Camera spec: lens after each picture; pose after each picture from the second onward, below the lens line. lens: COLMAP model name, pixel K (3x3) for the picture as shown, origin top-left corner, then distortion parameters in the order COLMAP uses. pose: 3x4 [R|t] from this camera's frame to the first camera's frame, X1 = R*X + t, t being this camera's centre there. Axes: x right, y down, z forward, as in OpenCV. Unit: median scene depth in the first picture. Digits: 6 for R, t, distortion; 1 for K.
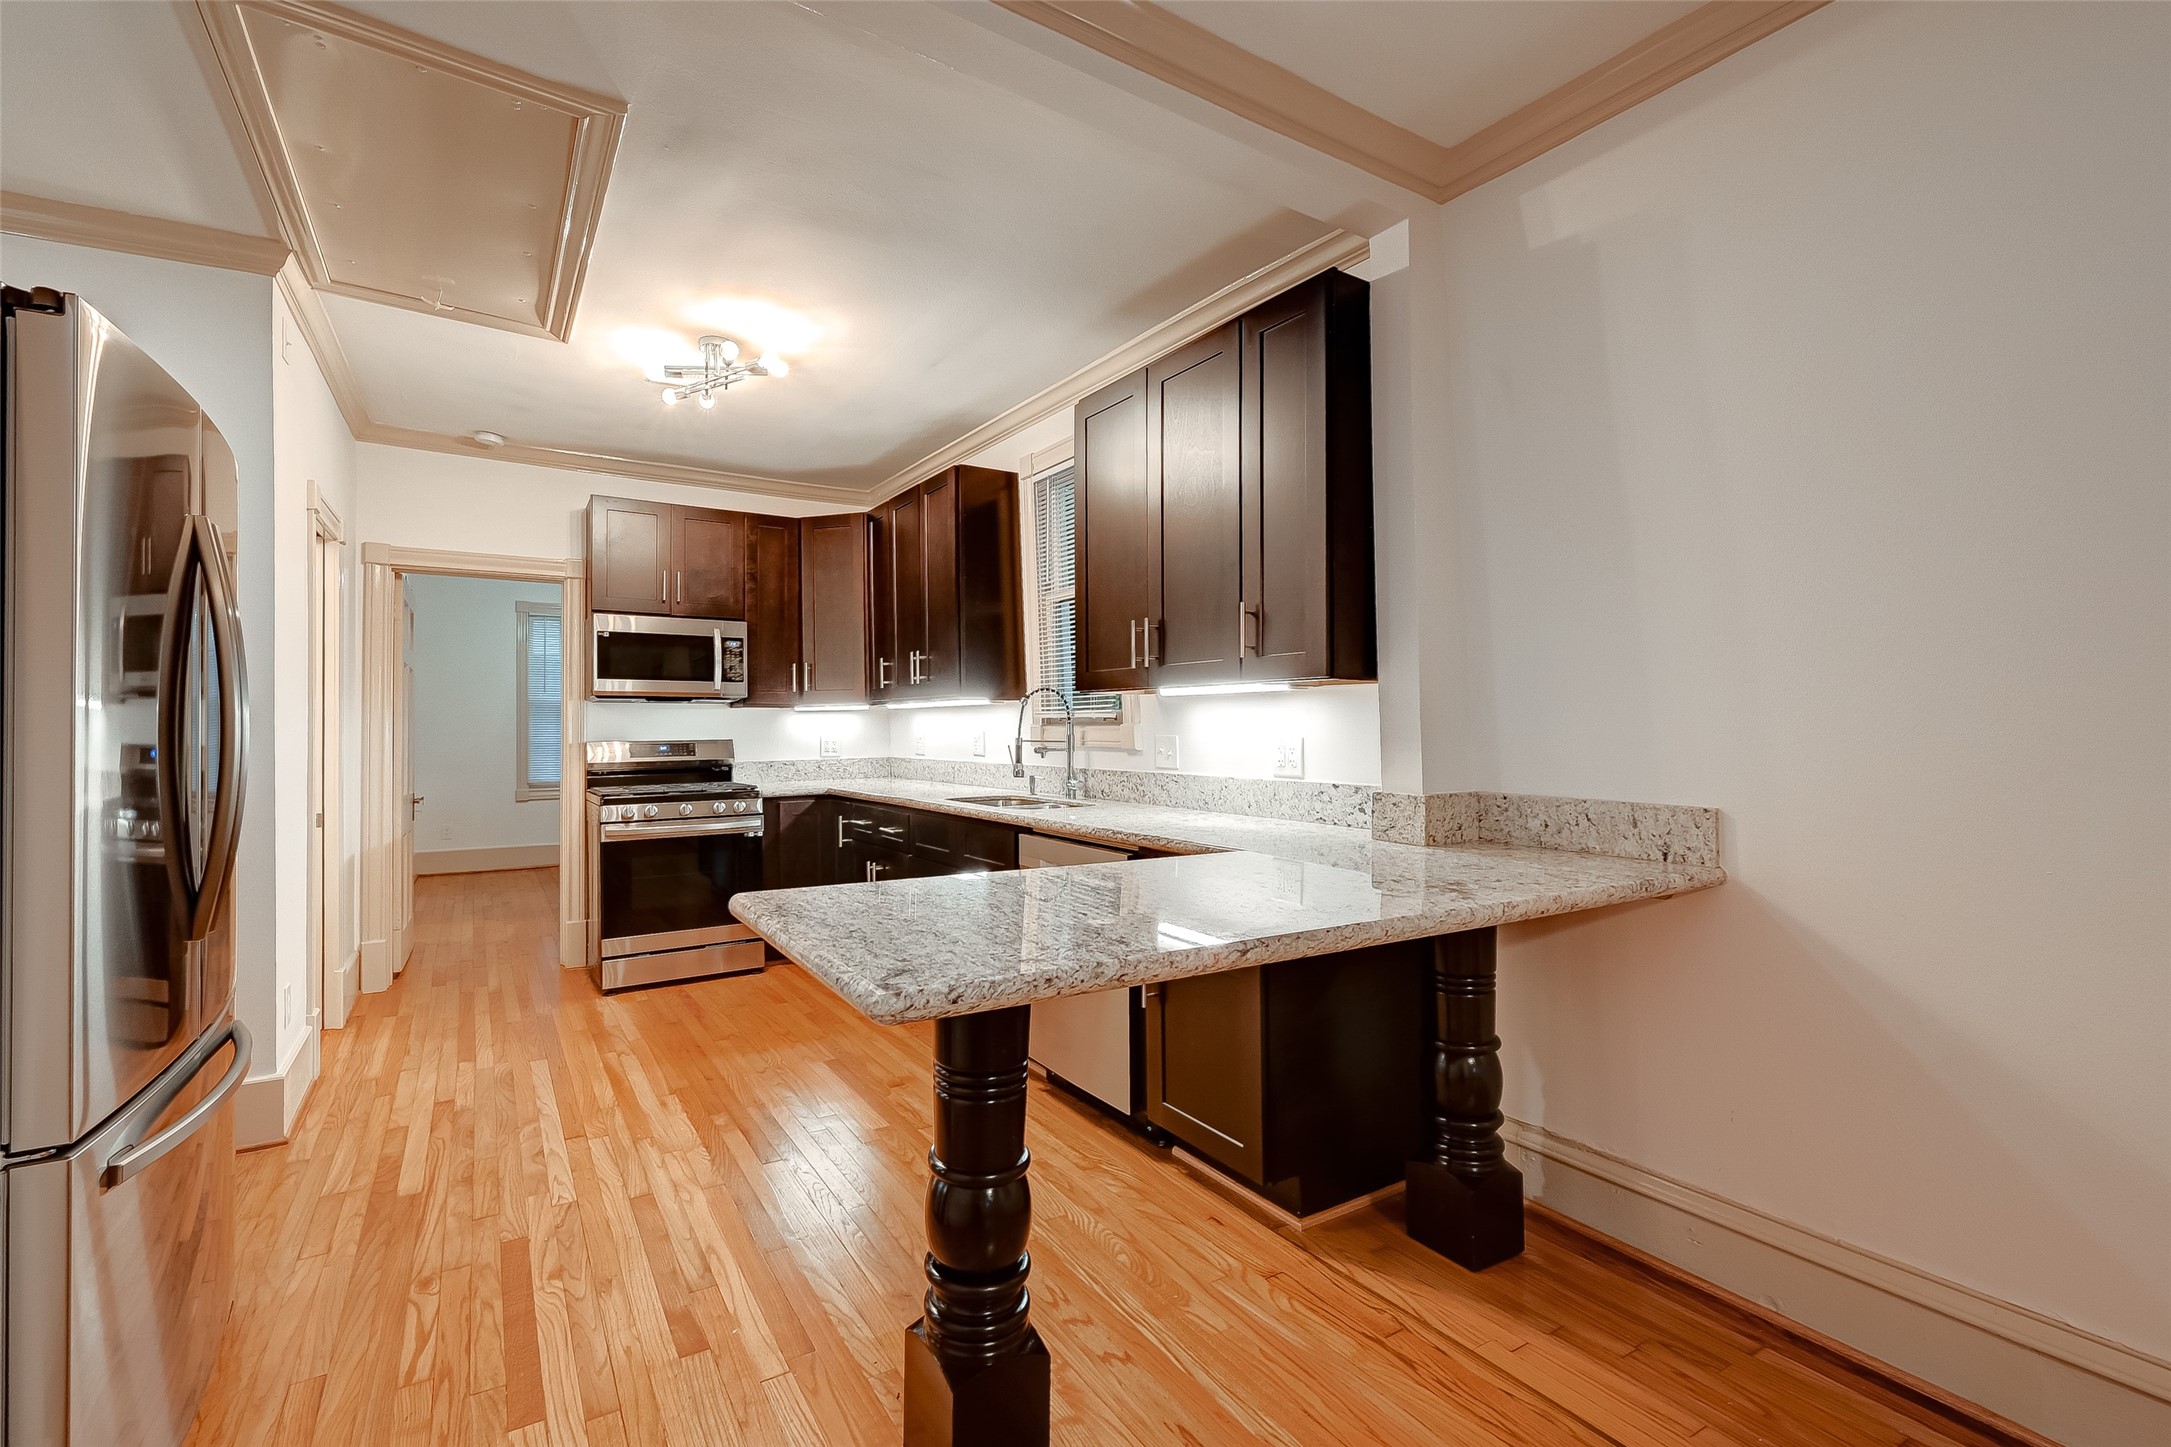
lens RADIAL K [[944.3, 0, 978.3], [0, 944.3, 723.8], [0, 0, 1]] dist [0.001062, -0.000915]
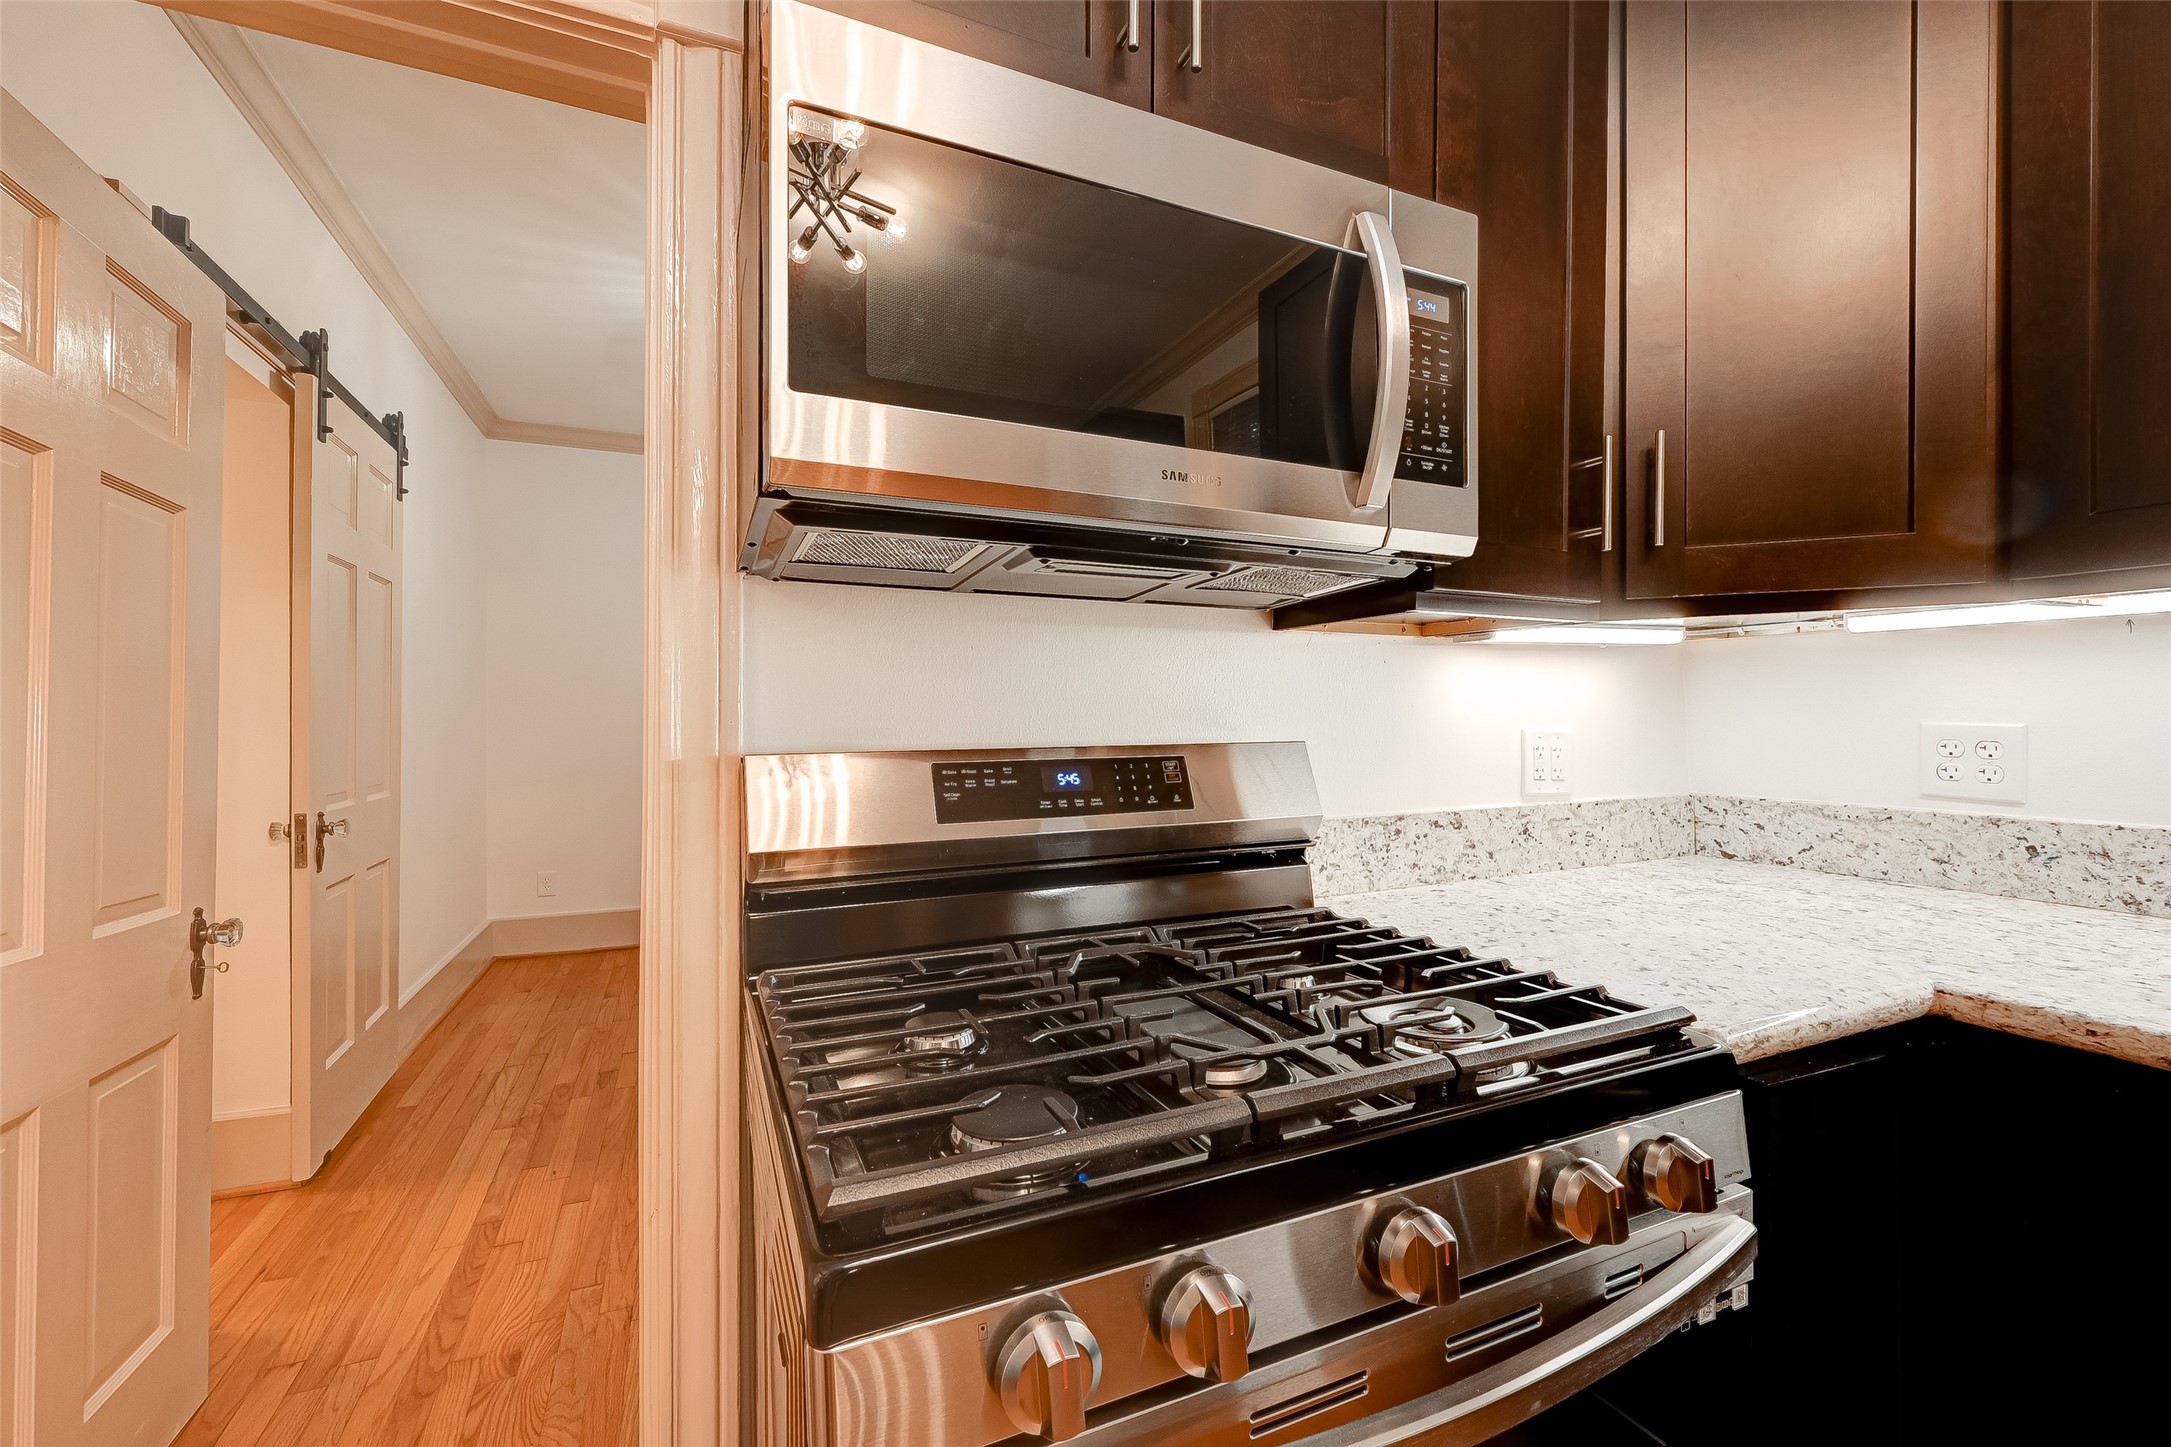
lens RADIAL K [[862.6, 0, 1084.4], [0, 862.6, 714.1], [0, 0, 1]] dist [-0.001159, -0.001828]
pose [[0.997293, 0.004135, -0.073419, -0.457522], [-0.004178, 0.999991, -0.000431, 0.014725], [0.073416, 0.000737, 0.997301, 1.136343]]
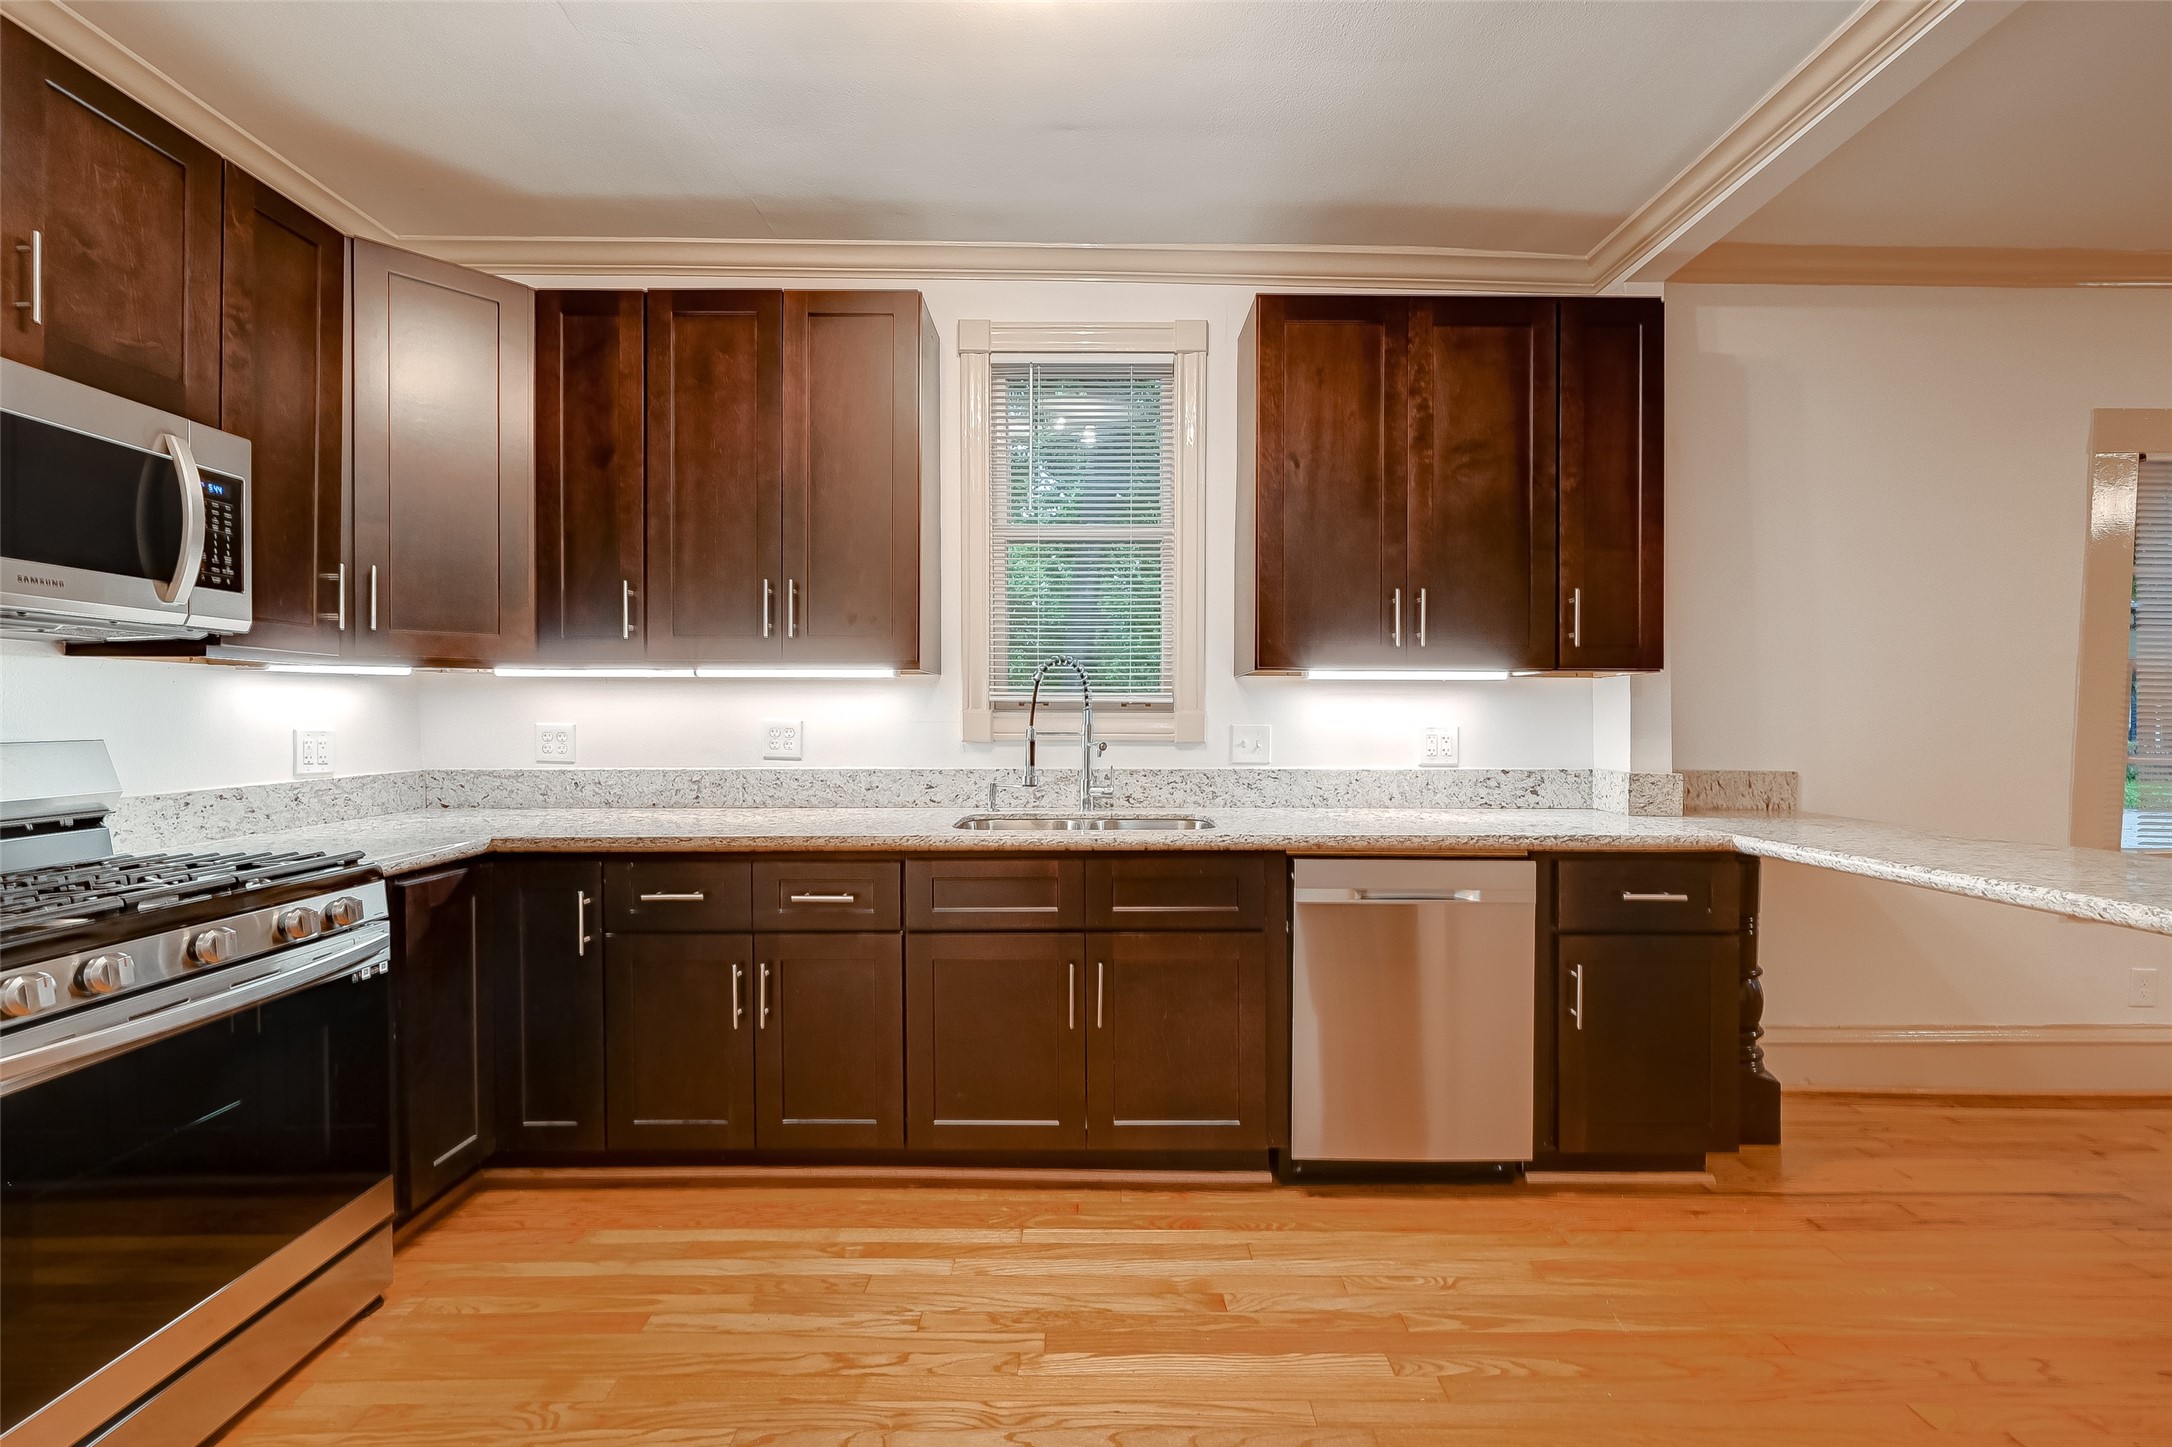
lens RADIAL K [[915.0, 0, 1075.8], [0, 915.0, 721.4], [0, 0, 1]] dist [-0.007581, 0.001456]
pose [[0.476589, 0.000785, 0.879126, -0.591623], [-0.007636, 0.999966, 0.003246, 0.007898], [-0.879093, -0.008260, 0.476579, 0.739427]]
